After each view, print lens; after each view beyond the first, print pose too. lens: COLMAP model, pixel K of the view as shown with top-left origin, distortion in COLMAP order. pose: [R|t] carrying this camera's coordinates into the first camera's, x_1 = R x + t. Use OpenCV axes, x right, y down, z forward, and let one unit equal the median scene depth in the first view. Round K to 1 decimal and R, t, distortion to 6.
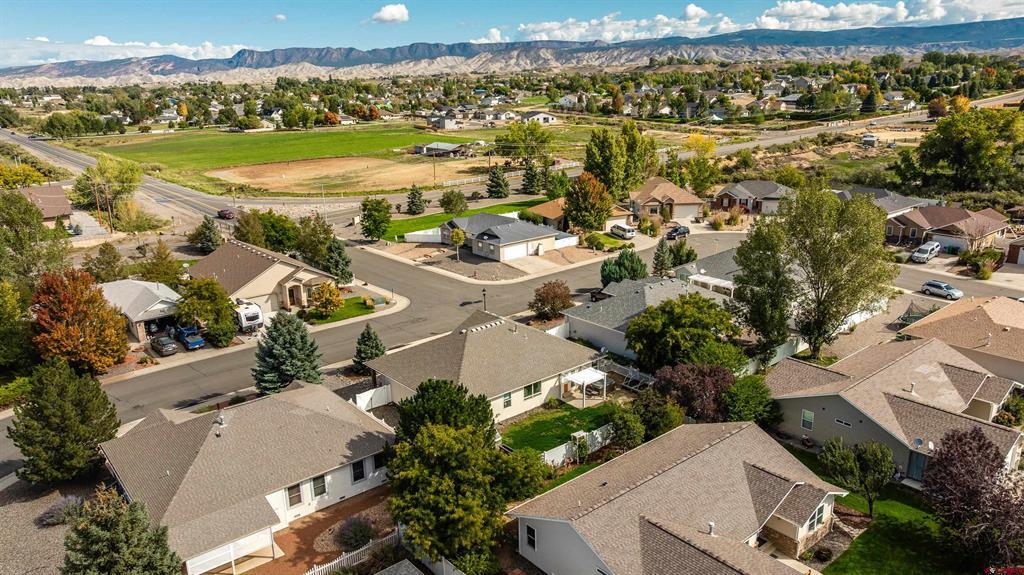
lens RADIAL K [[726.2, 0, 510.8], [0, 726.2, 290.5], [0, 0, 1]] dist [-0.037651, 0.043658]
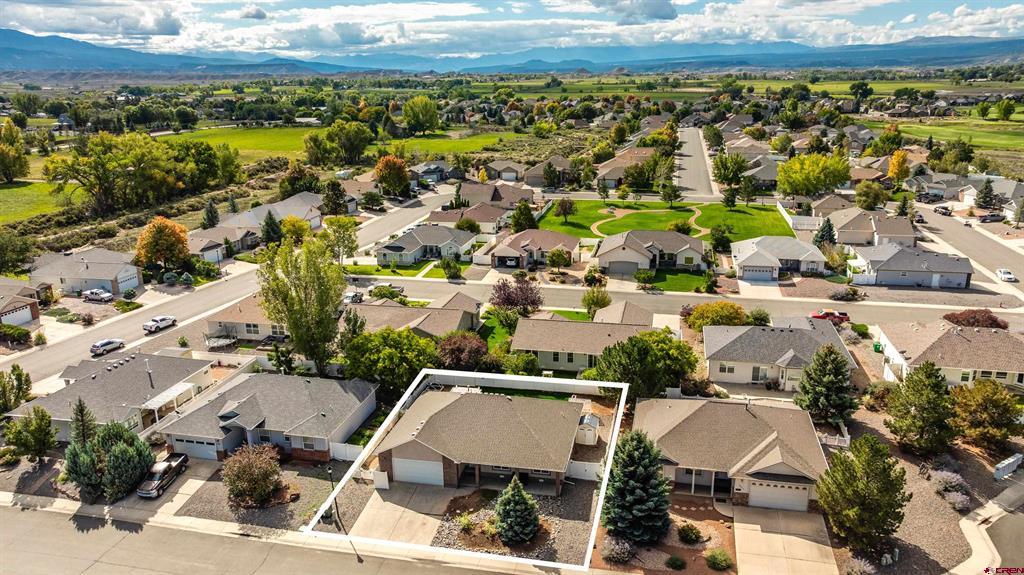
lens RADIAL K [[726.2, 0, 510.8], [0, 726.2, 290.5], [0, 0, 1]] dist [-0.037651, 0.043658]
pose [[-0.606017, -0.190917, 0.772200, -0.482935], [0.254119, 0.873433, 0.415377, -0.293786], [-0.753768, 0.447956, -0.480800, 0.797611]]
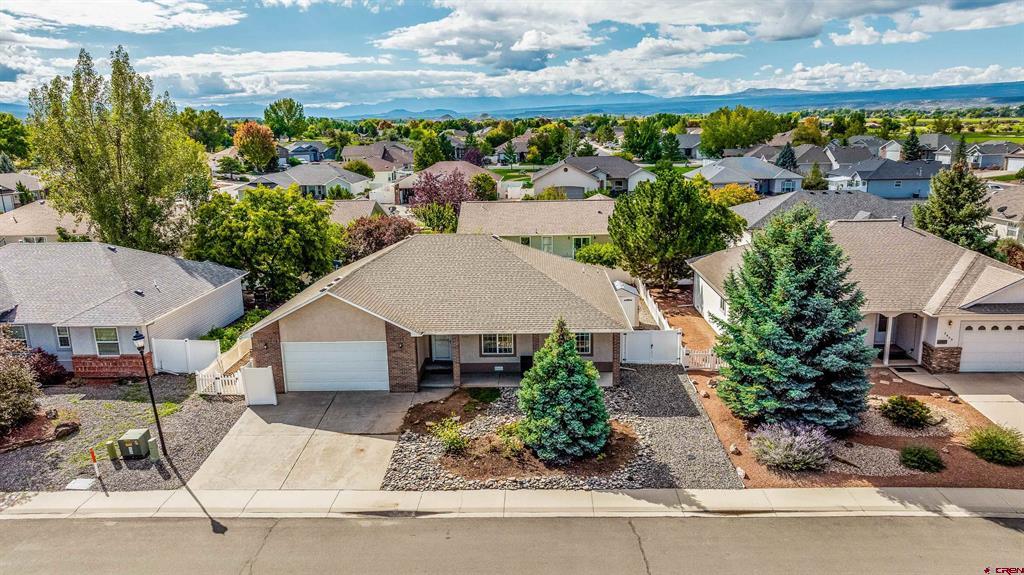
lens RADIAL K [[726.2, 0, 510.8], [0, 726.2, 290.5], [0, 0, 1]] dist [-0.037651, 0.043658]
pose [[-0.739734, -0.110556, 0.663755, -0.264625], [0.226193, 0.888156, 0.400018, -0.077440], [-0.633743, 0.446044, -0.631993, 0.766350]]
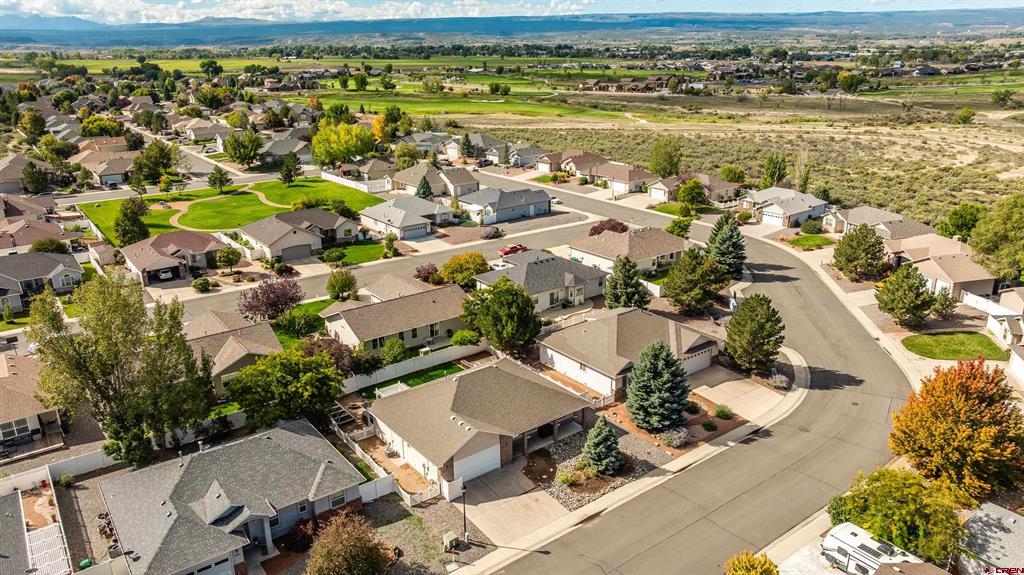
lens RADIAL K [[726.2, 0, 510.8], [0, 726.2, 290.5], [0, 0, 1]] dist [-0.037651, 0.043658]
pose [[-0.998008, 0.019523, 0.059999, -0.087495], [0.050429, 0.818325, 0.572539, -0.364304], [-0.037921, 0.574424, -0.817679, 1.006734]]
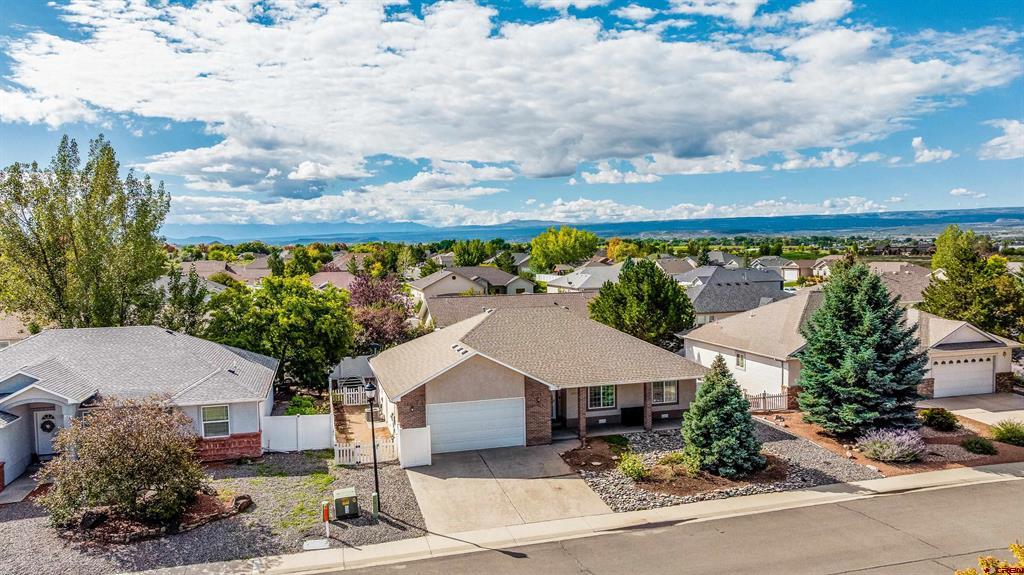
lens RADIAL K [[726.2, 0, 510.8], [0, 726.2, 290.5], [0, 0, 1]] dist [-0.037651, 0.043658]
pose [[-0.907509, 0.015896, 0.419733, -0.166896], [0.155107, 0.941338, 0.299707, -0.092100], [-0.390346, 0.337090, -0.856738, 0.874910]]
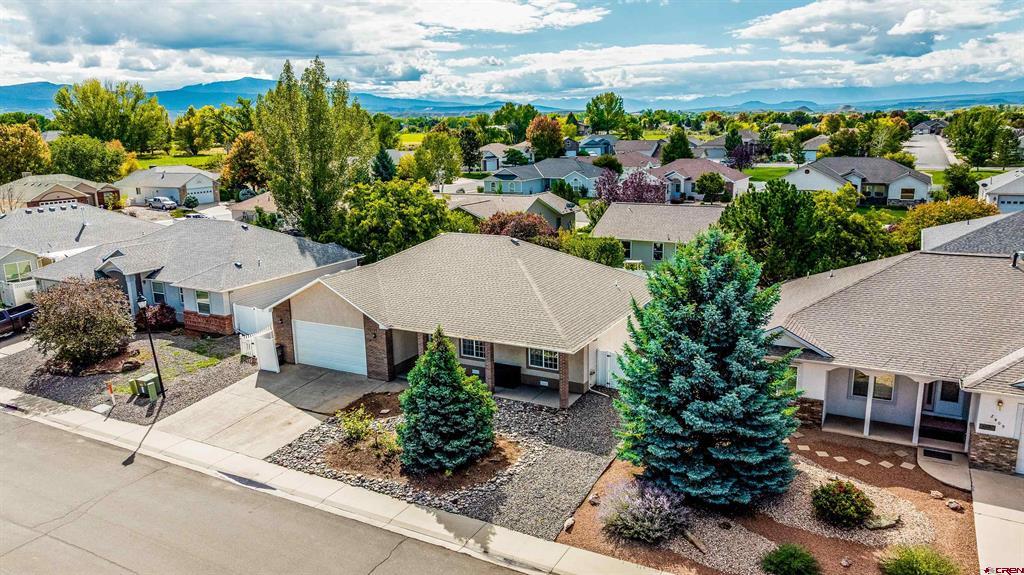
lens RADIAL K [[726.2, 0, 510.8], [0, 726.2, 290.5], [0, 0, 1]] dist [-0.037651, 0.043658]
pose [[-0.360123, -0.177072, 0.915946, -0.340047], [0.289645, 0.912079, 0.290204, -0.043440], [-0.886802, 0.369808, -0.277172, 0.651669]]
